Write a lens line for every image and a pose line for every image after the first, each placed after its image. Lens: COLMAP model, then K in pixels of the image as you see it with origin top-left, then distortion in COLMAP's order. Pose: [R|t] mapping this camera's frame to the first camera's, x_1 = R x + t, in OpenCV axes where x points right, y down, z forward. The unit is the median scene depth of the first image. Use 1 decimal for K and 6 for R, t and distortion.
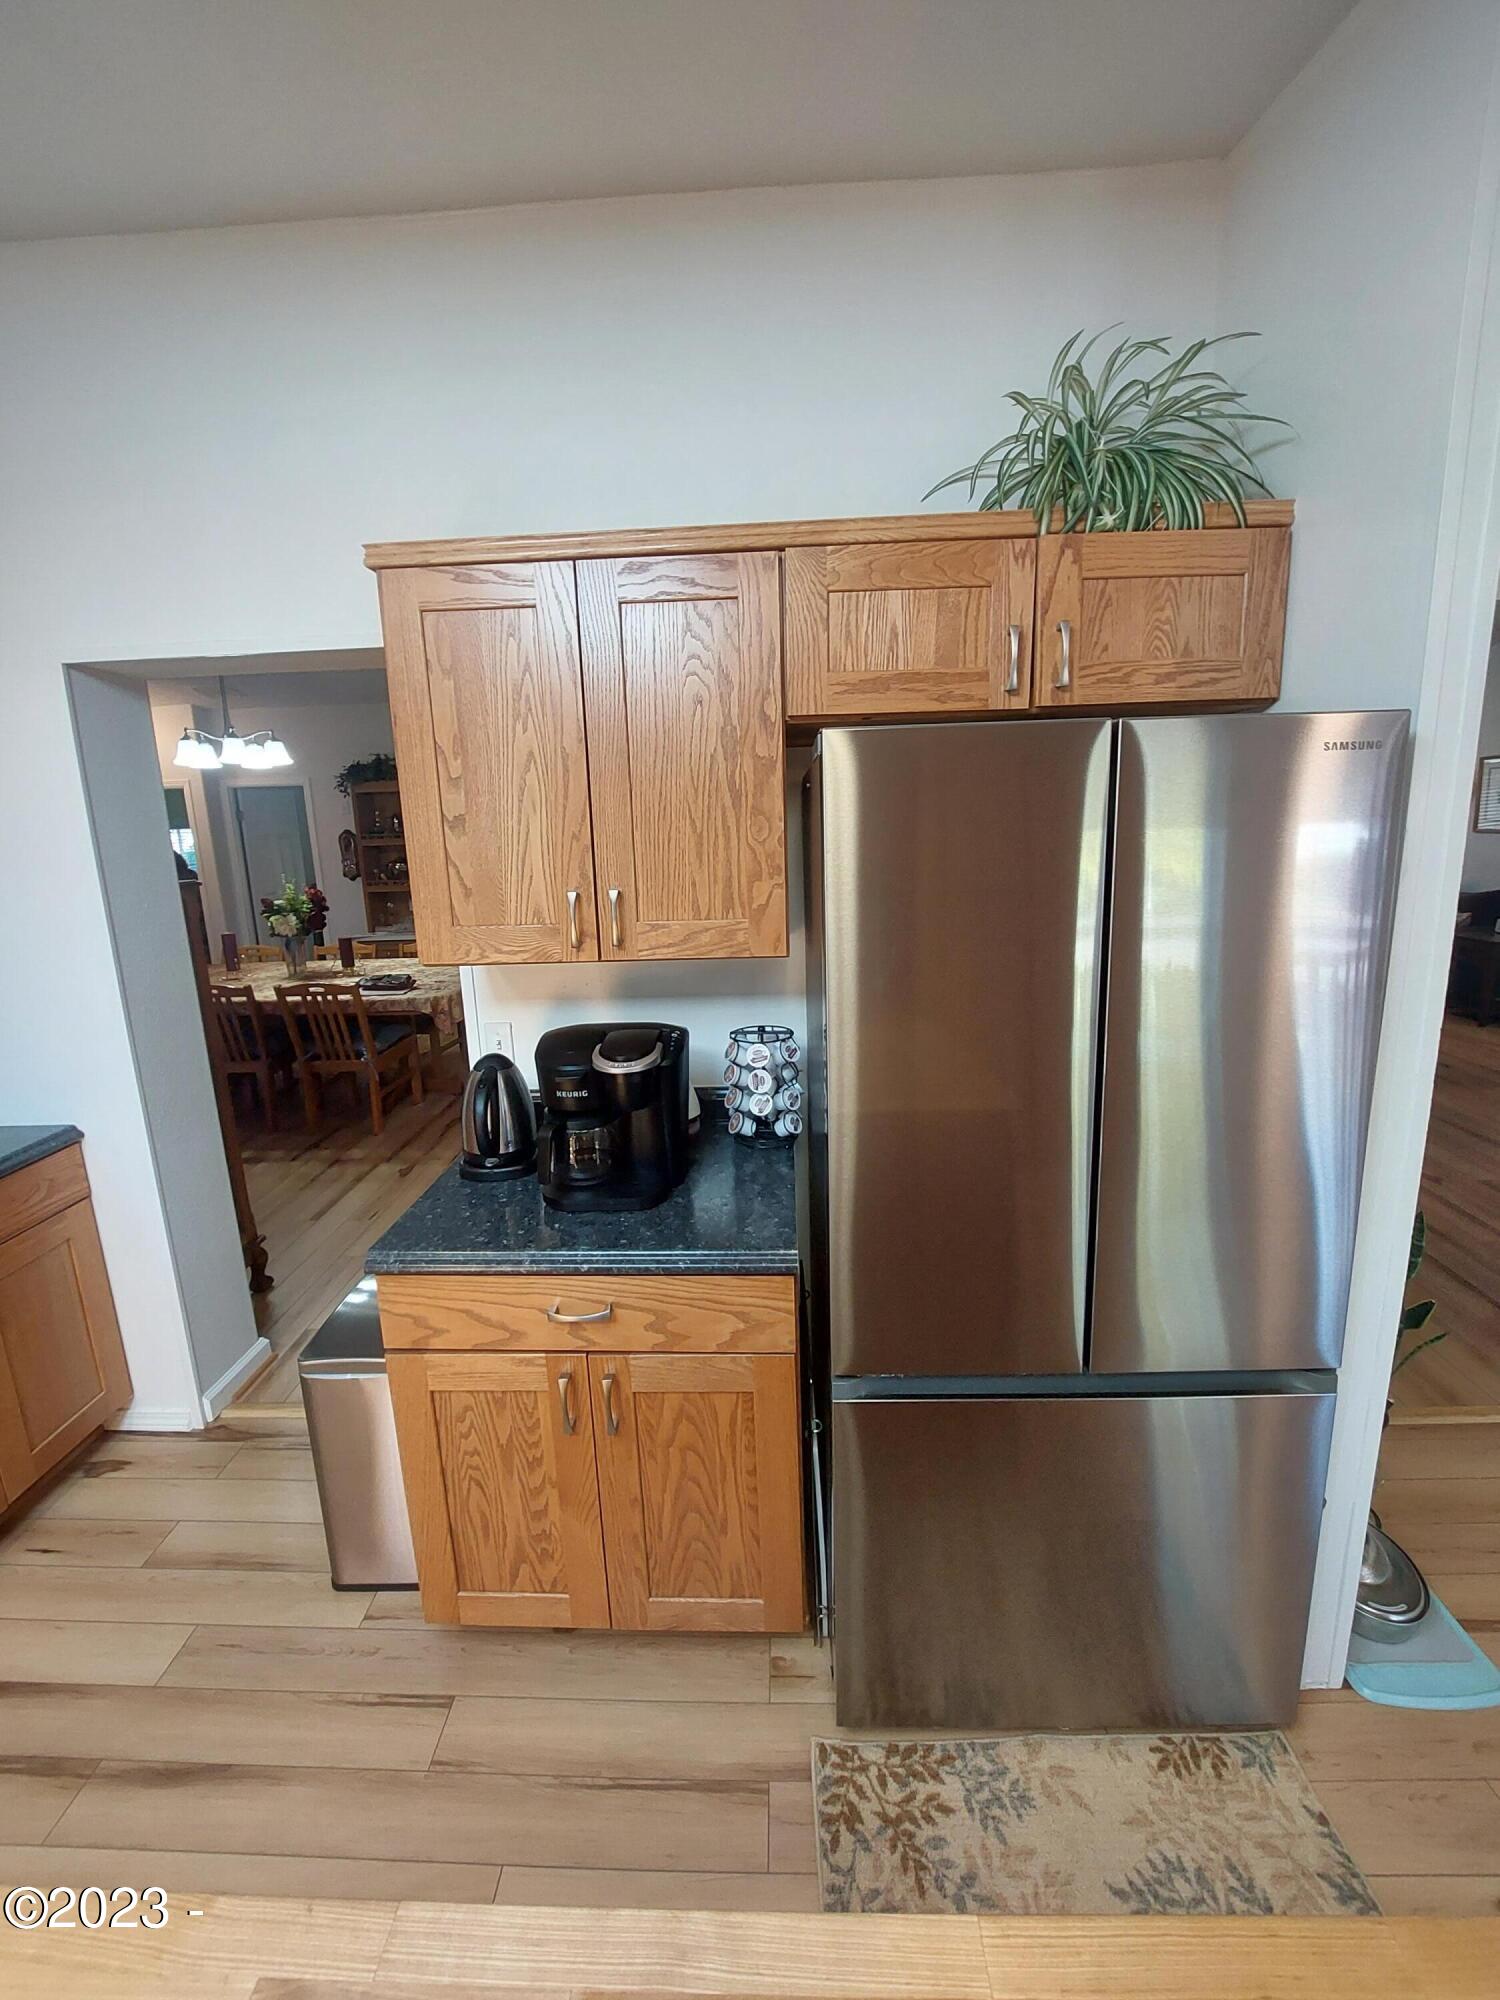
lens RADIAL K [[807.7, 0, 750.0], [0, 807.7, 1000.0], [0, 0, 1]] dist [0.018070, -0.012858]
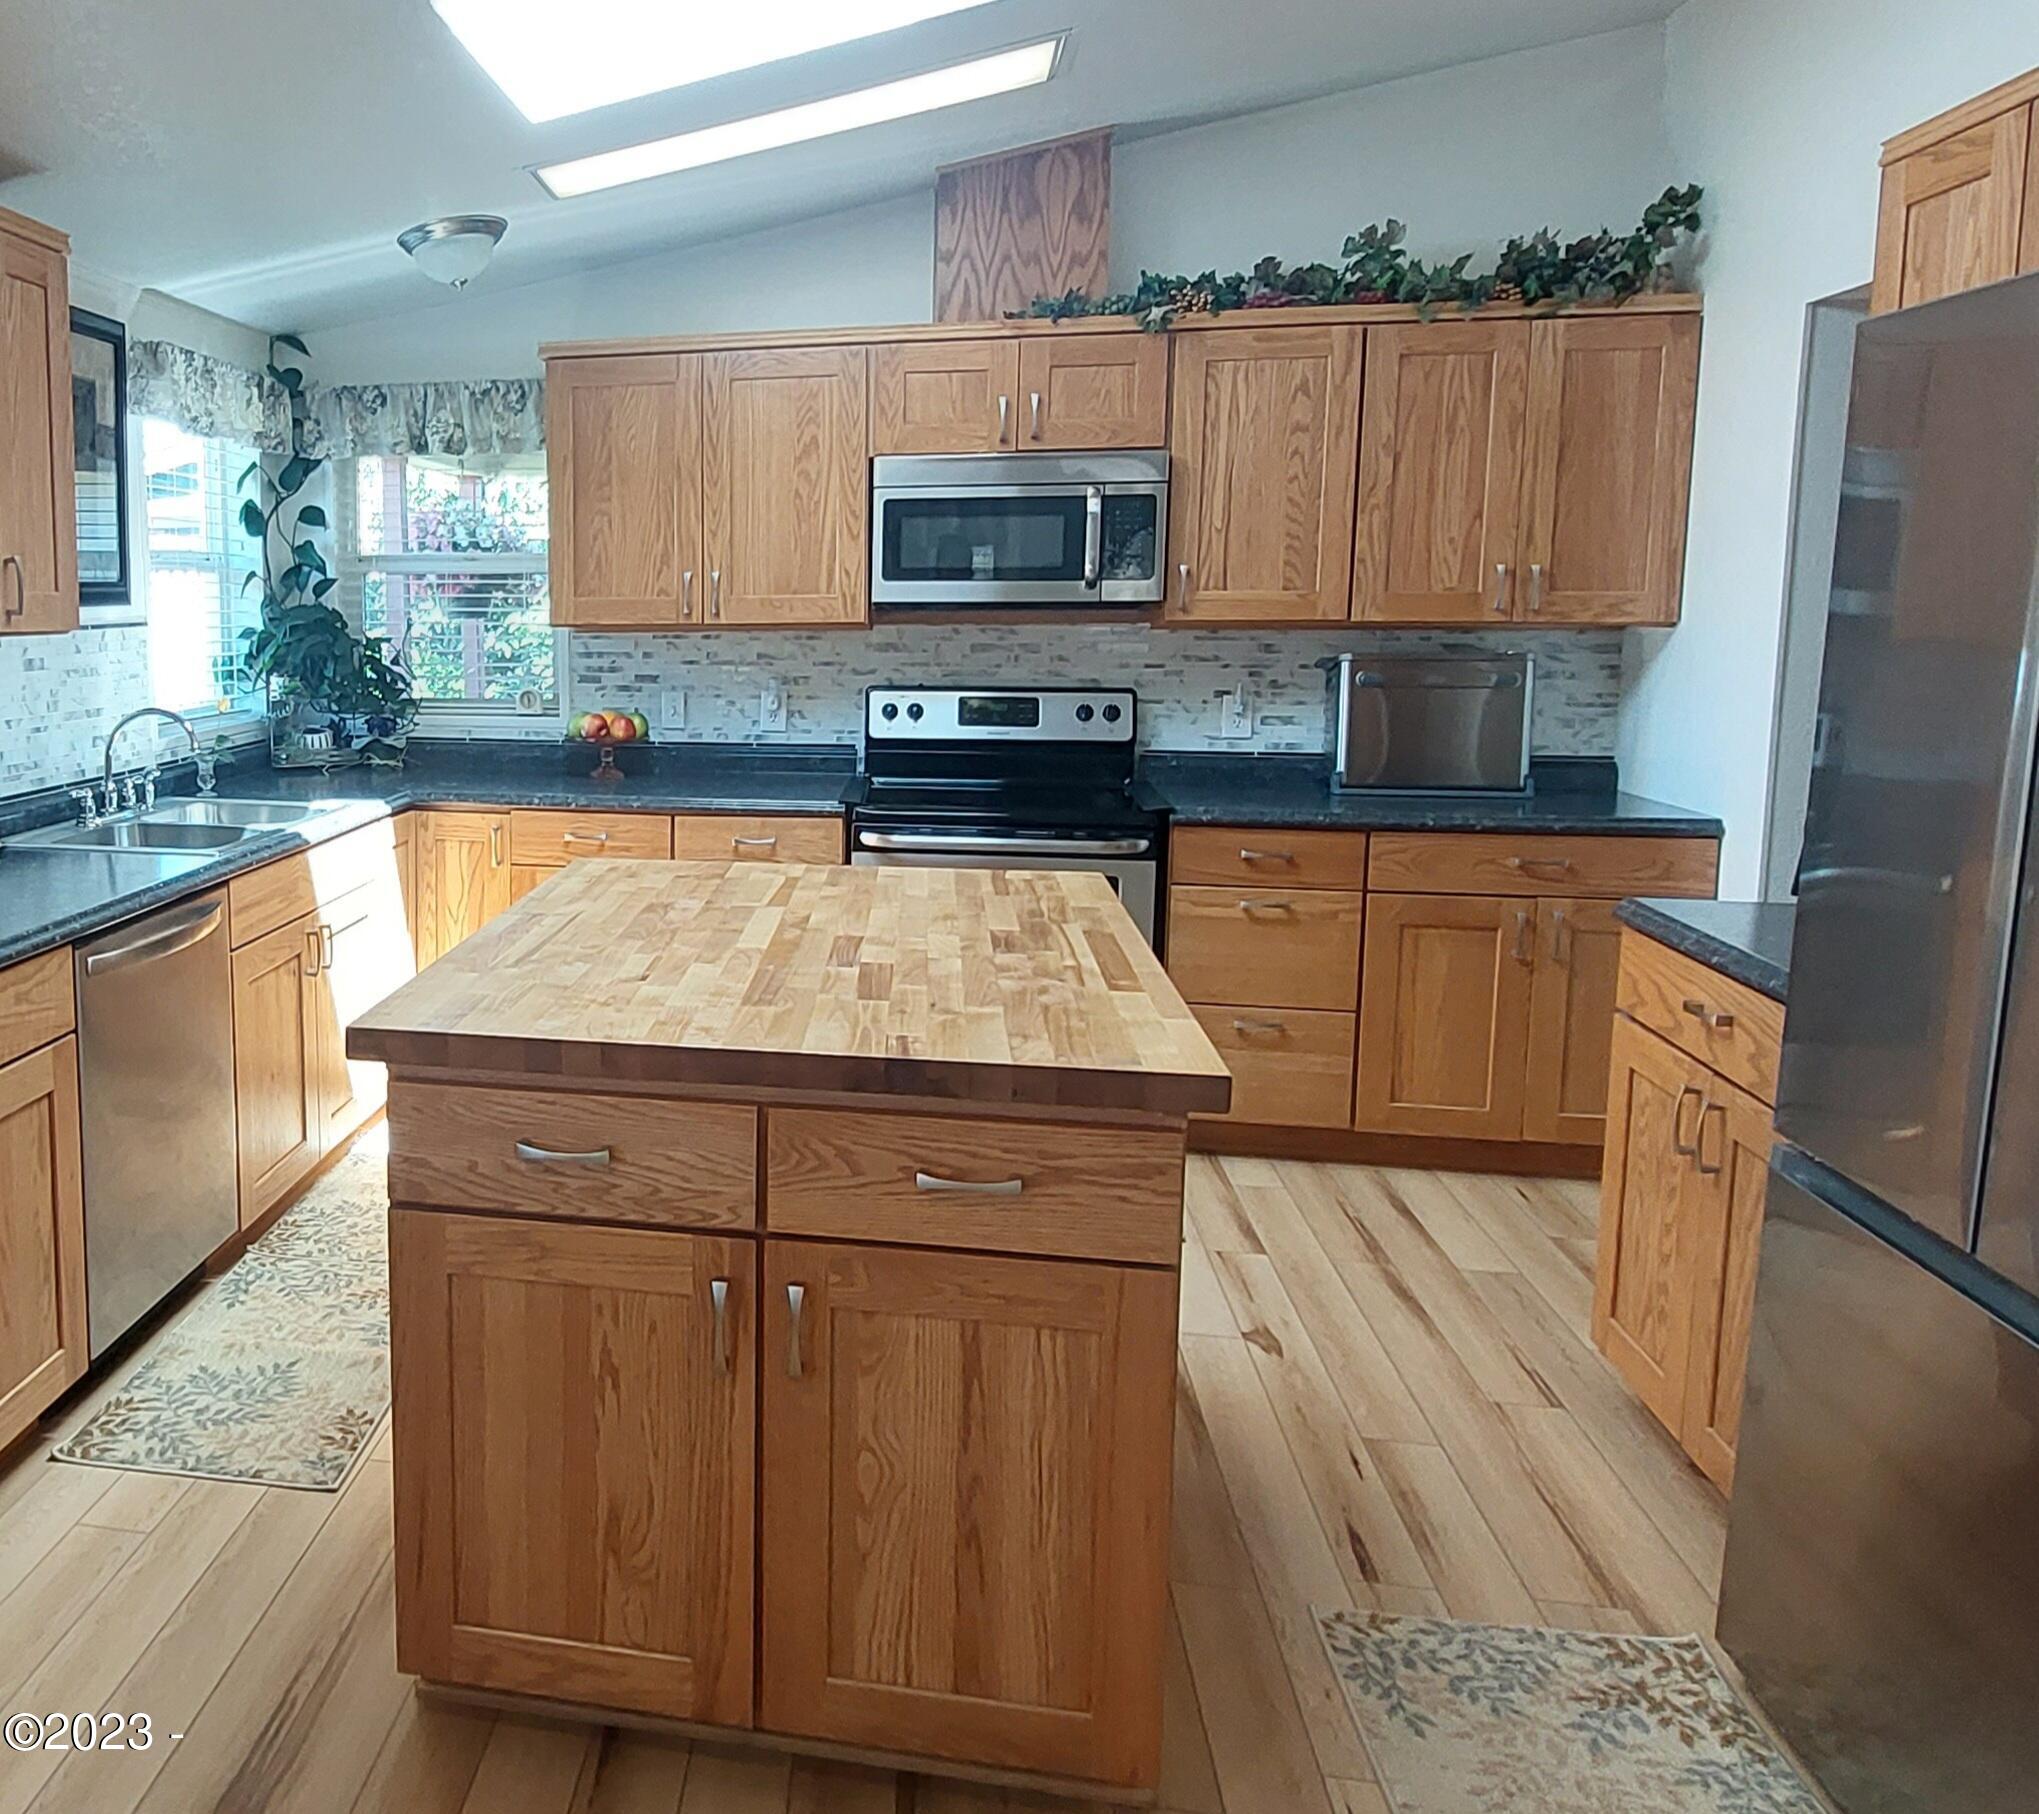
lens RADIAL K [[2003.2, 0, 1019.5], [0, 2003.2, 907.0], [0, 0, 1]] dist [-0.000548, -0.003687]
pose [[0.079706, 0.182728, -0.979927, 1.824711], [-0.212627, 0.963547, 0.162378, 0.075978], [0.973877, 0.195416, 0.115654, 0.024584]]
